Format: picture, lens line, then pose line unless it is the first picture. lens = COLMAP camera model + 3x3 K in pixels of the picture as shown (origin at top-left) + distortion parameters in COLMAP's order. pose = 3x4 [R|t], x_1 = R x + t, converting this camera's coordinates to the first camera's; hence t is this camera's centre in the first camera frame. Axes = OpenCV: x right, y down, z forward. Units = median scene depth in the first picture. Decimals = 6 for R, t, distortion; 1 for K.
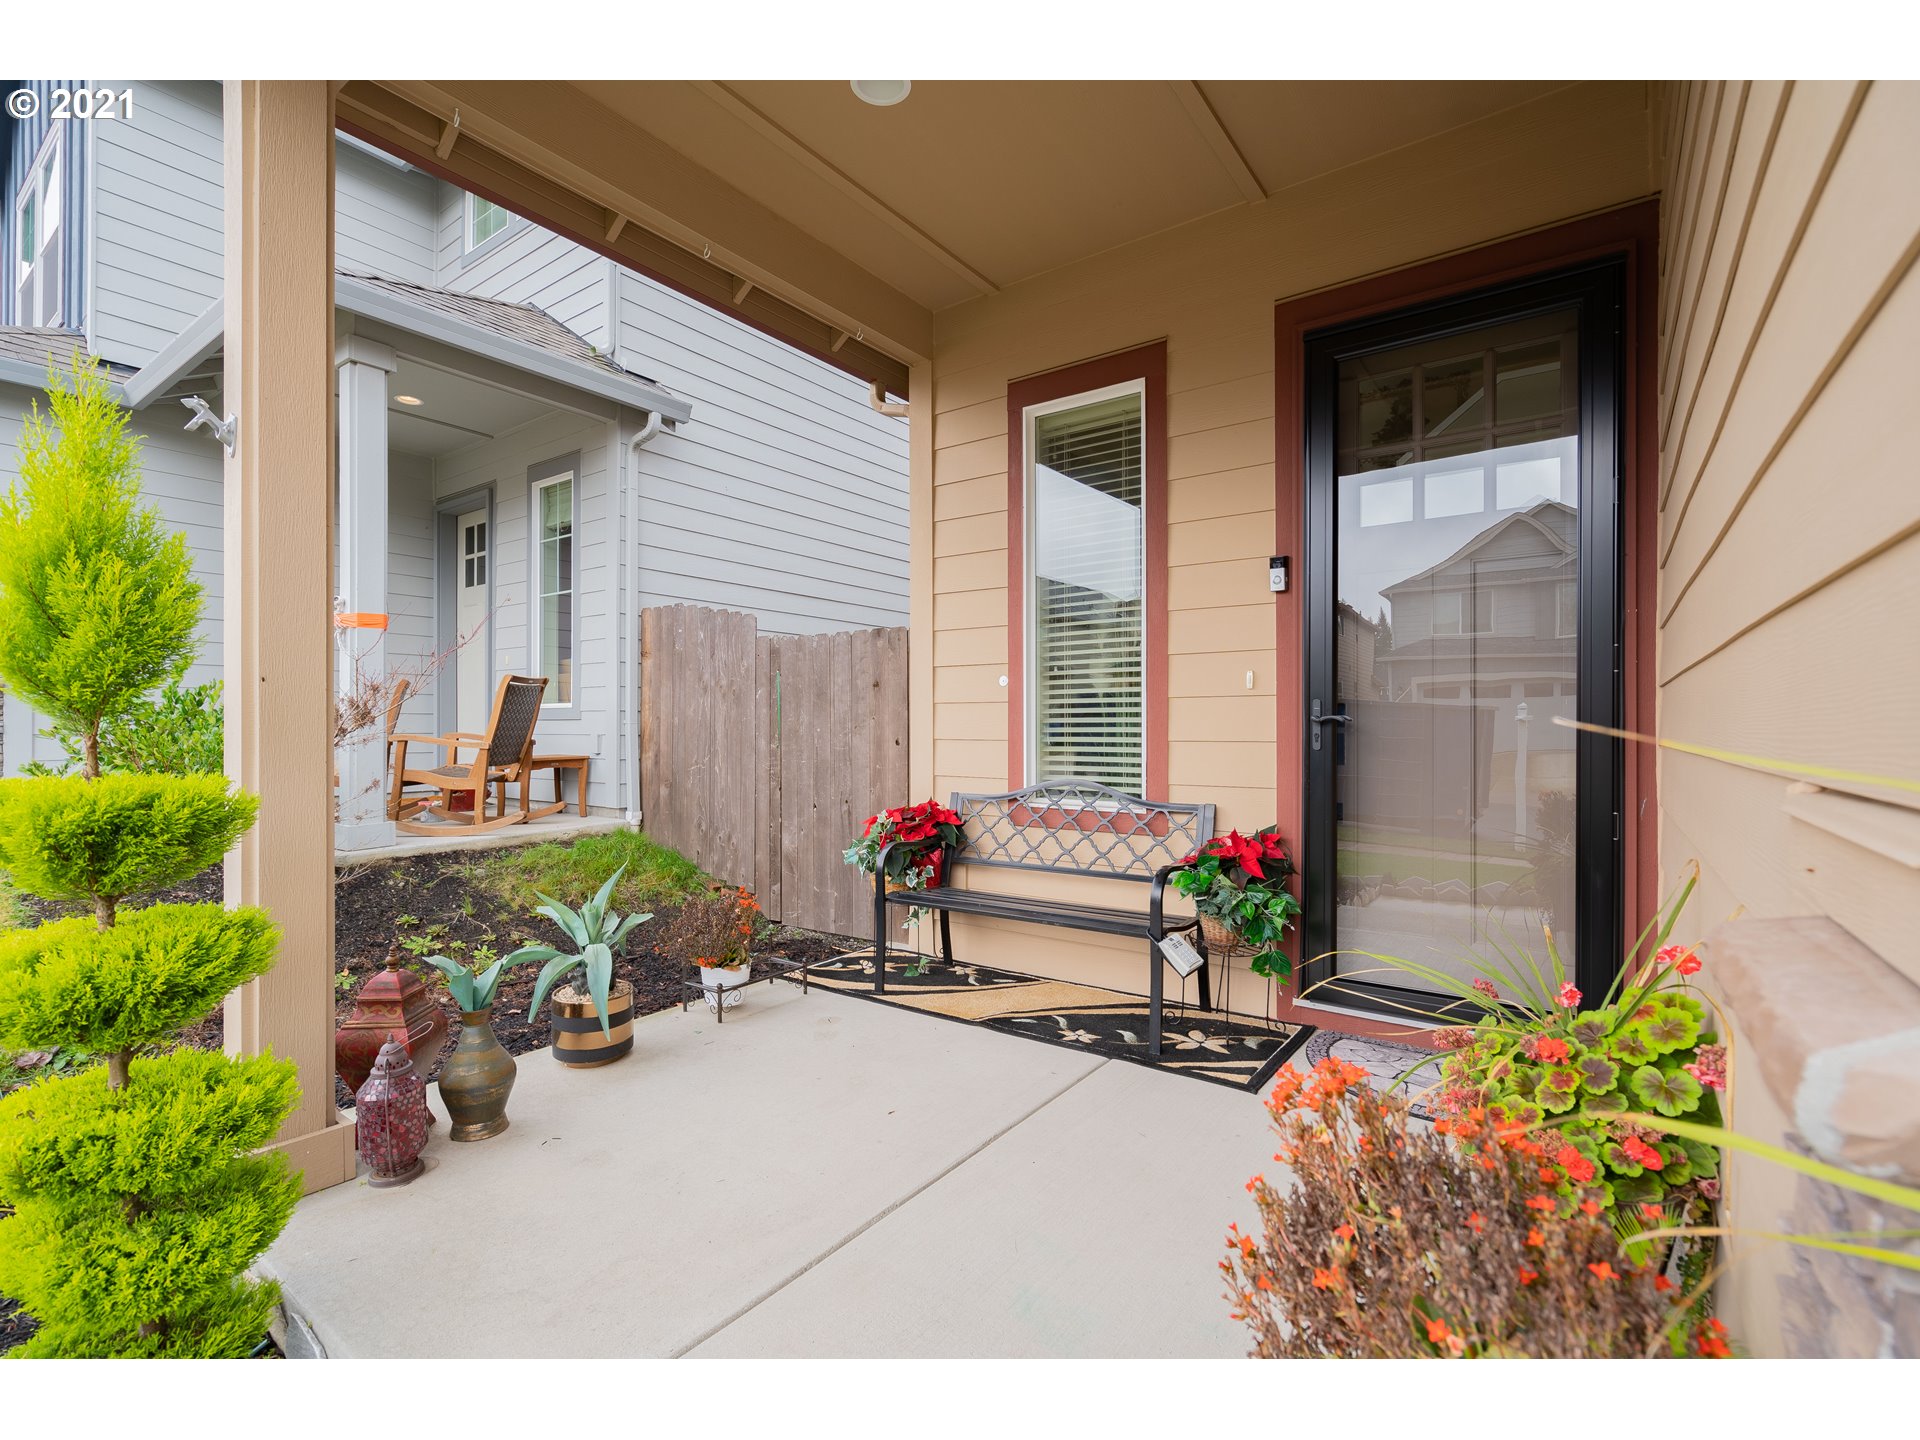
lens RADIAL K [[879.8, 0, 965.9], [0, 879.8, 724.6], [0, 0, 1]] dist [-0.001187, 0.000822]
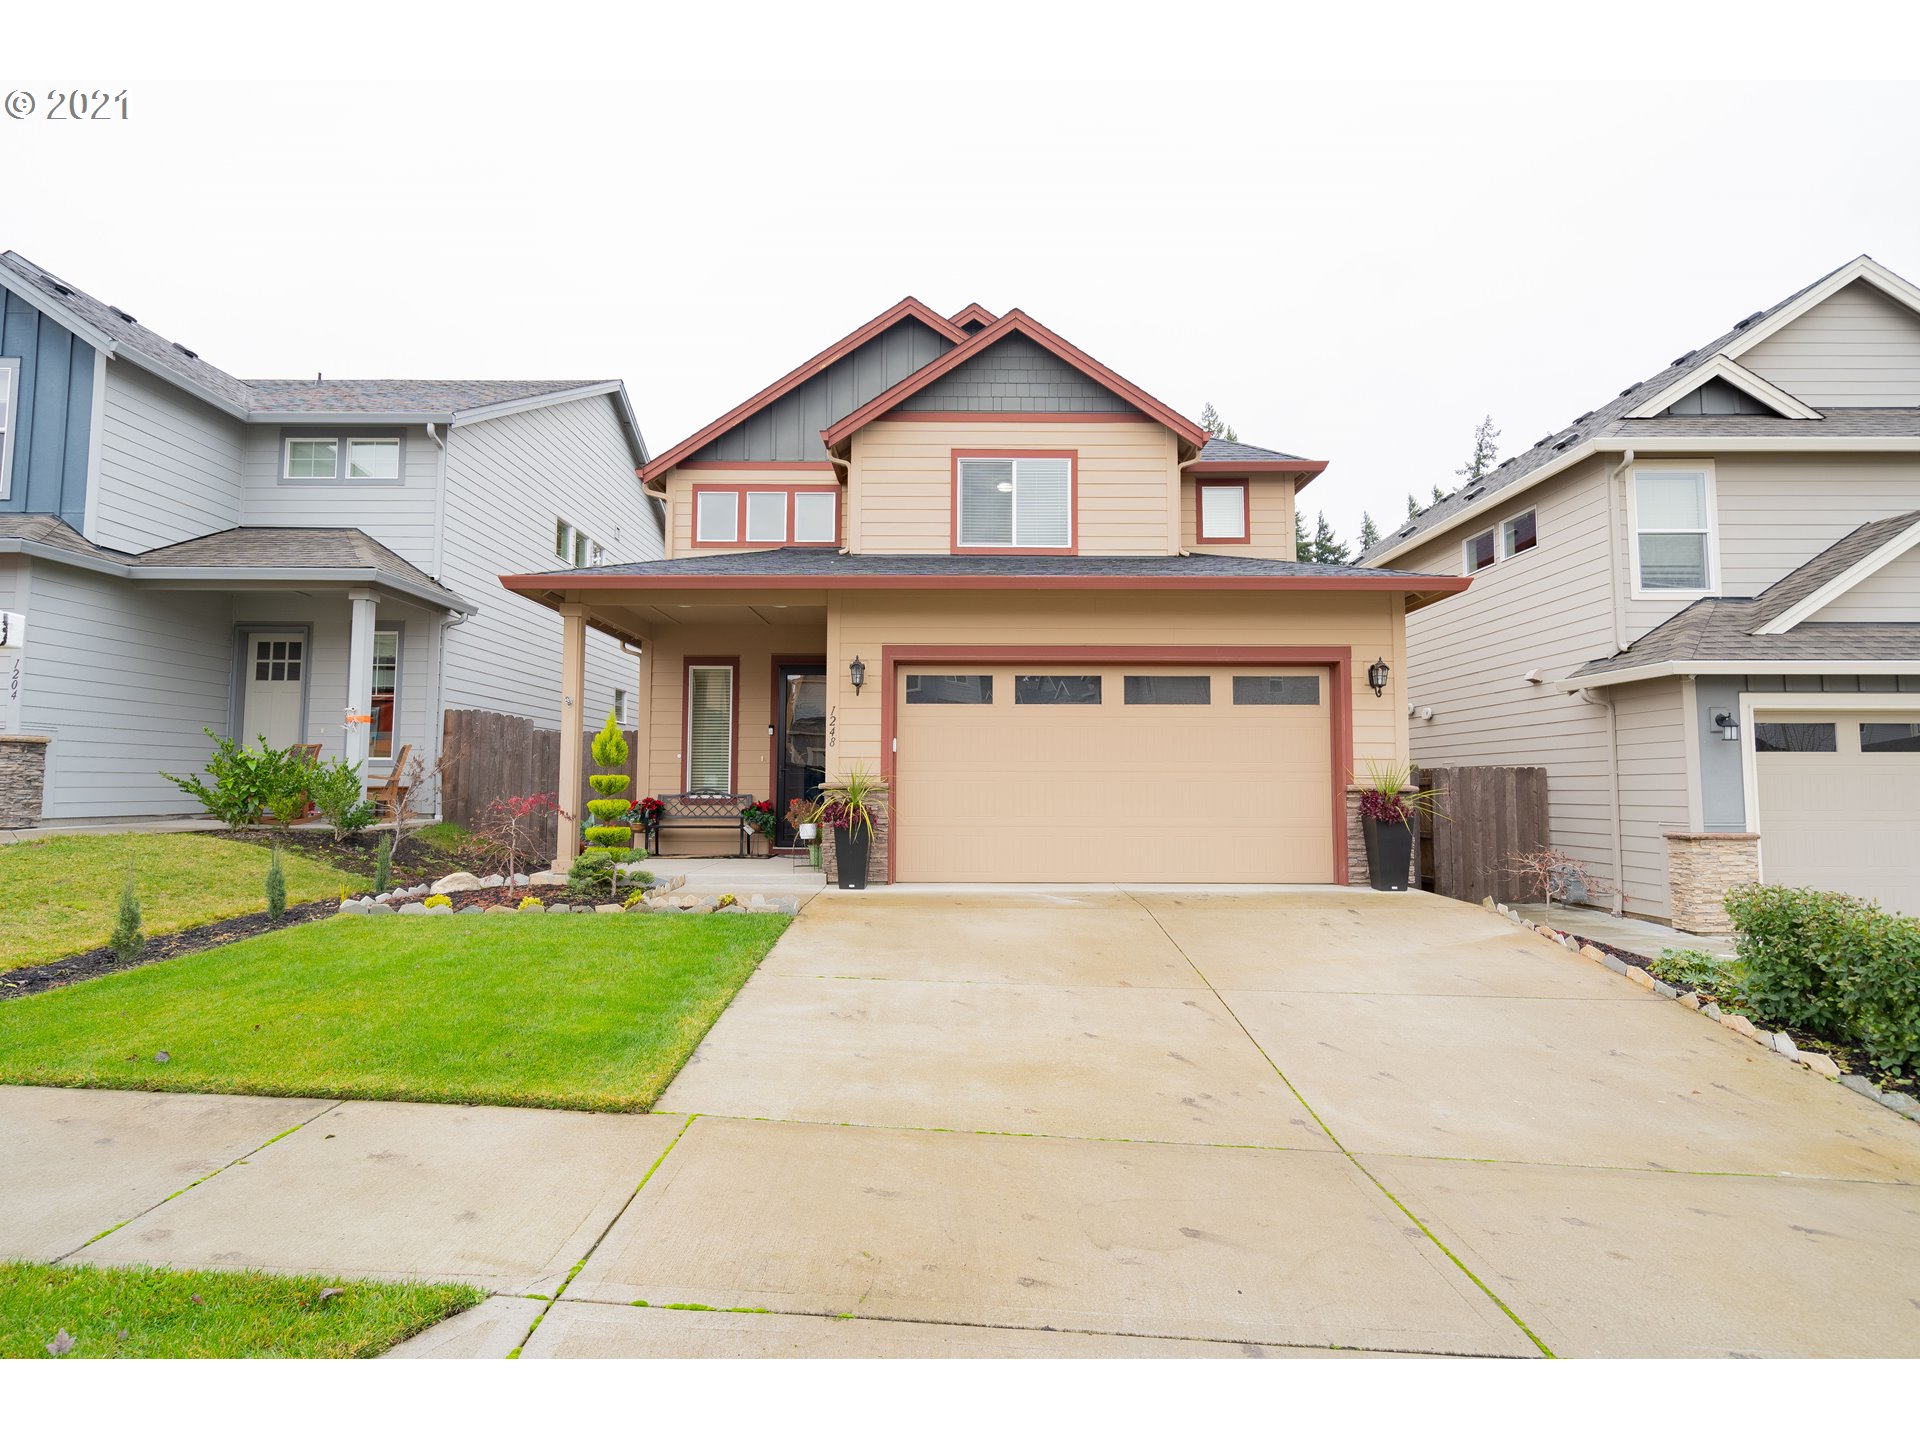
lens RADIAL K [[879.8, 0, 957.8], [0, 879.8, 724.8], [0, 0, 1]] dist [-0.001187, 0.000822]
pose [[0.809965, 0.045872, 0.584682, -0.941632], [-0.007629, 0.997676, -0.067705, 0.038024], [-0.586429, 0.050378, 0.808433, -1.961622]]
